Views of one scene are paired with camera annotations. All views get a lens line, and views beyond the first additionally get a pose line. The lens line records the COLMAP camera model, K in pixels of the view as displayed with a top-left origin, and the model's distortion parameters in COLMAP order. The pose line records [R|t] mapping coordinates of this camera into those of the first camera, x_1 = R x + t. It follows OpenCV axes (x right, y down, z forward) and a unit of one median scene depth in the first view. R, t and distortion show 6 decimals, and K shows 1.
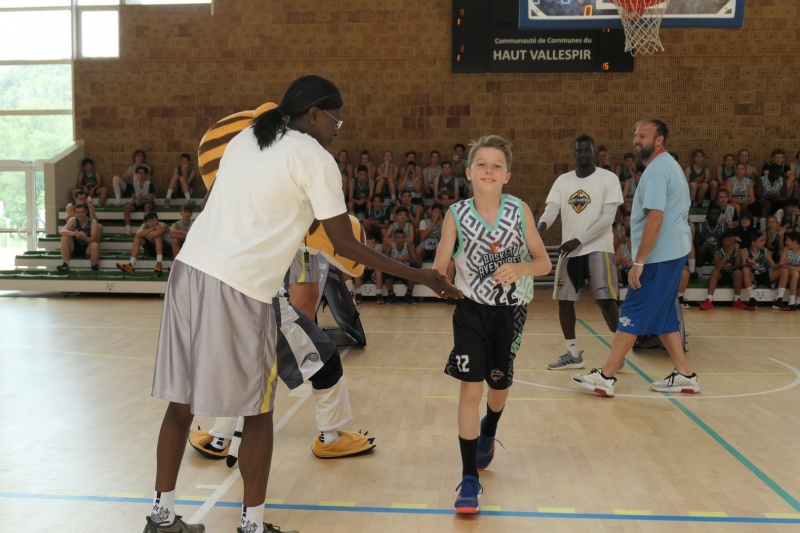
lens RADIAL K [[773.3, 0, 404.5], [0, 773.3, 263.2], [0, 0, 1]] dist [-0.020574, 0.000000]
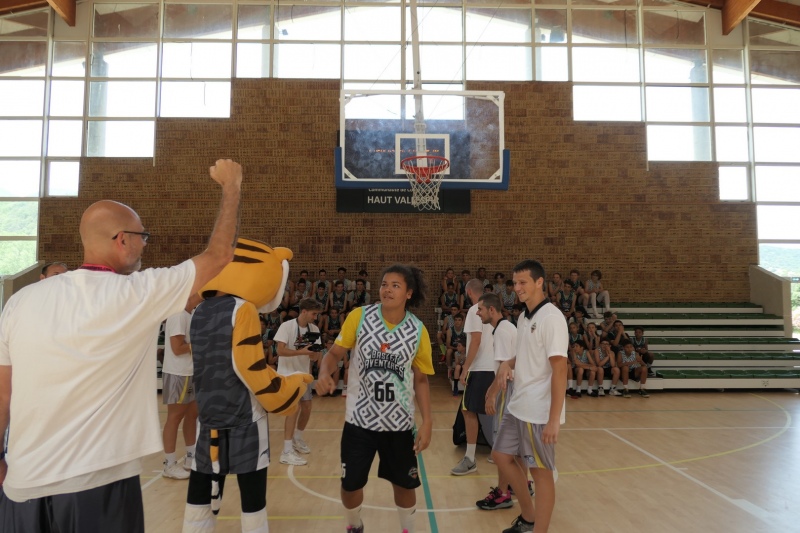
lens RADIAL K [[554.7, 0, 403.2], [0, 554.7, 269.3], [0, 0, 1]] dist [-0.015901, 0.004485]
pose [[0.995343, 0.003808, 0.096325, 0.083951], [0.008231, 0.992214, -0.124276, -0.029342], [-0.096048, 0.124490, 0.987561, 0.057400]]
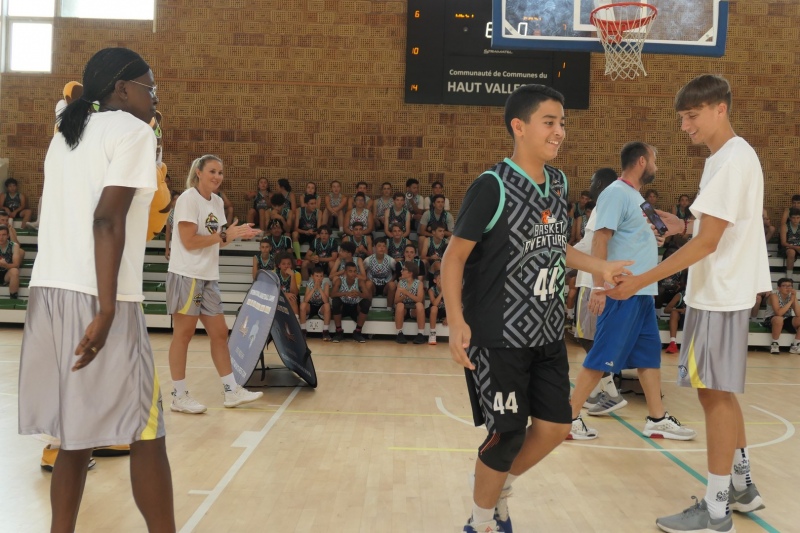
lens RADIAL K [[773.3, 0, 403.9], [0, 773.3, 265.9], [0, 0, 1]] dist [-0.020574, 0.000000]
pose [[0.996455, 0.024458, 0.080498, -0.012586], [-0.020772, 0.998711, -0.046316, 0.002630], [-0.081527, 0.044479, 0.995678, 0.044637]]
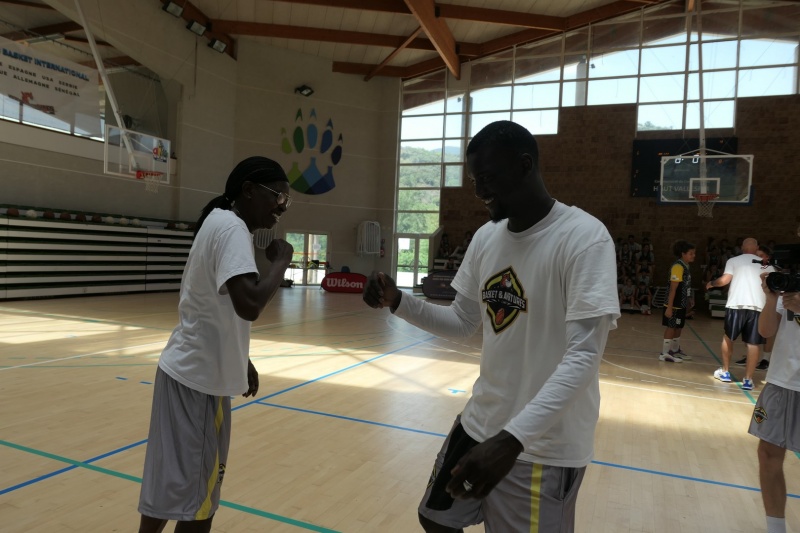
lens RADIAL K [[554.7, 0, 403.0], [0, 554.7, 266.7], [0, 0, 1]] dist [-0.015901, 0.004485]
pose [[0.946308, 0.047684, -0.319730, -0.027558], [-0.060283, 0.997742, -0.029619, 0.006951], [0.317596, 0.047303, 0.947046, -0.511024]]
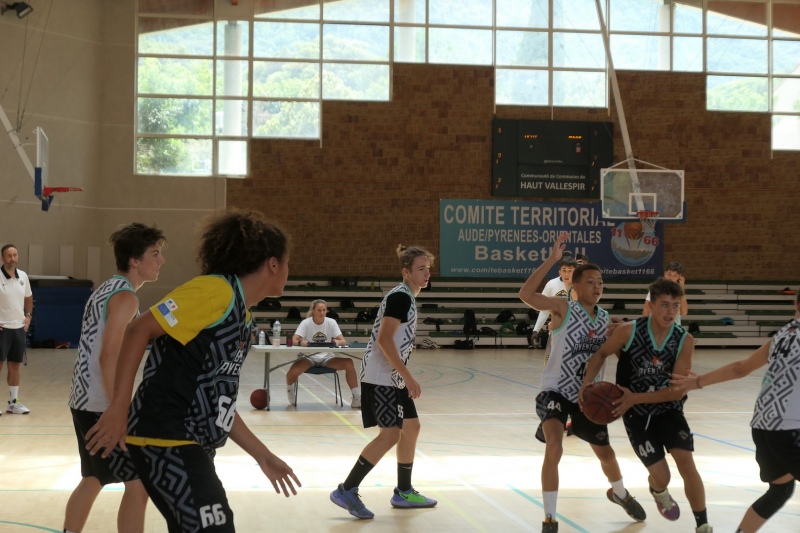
lens RADIAL K [[1480.0, 0, 409.0], [0, 1480.0, 326.5], [0, 0, 1]] dist [0.044252, 0.000000]
pose [[0.971113, -0.000593, 0.238619, -0.747299], [0.008193, 0.999490, -0.030858, 0.079713], [-0.238479, 0.031922, 0.970623, -1.630573]]
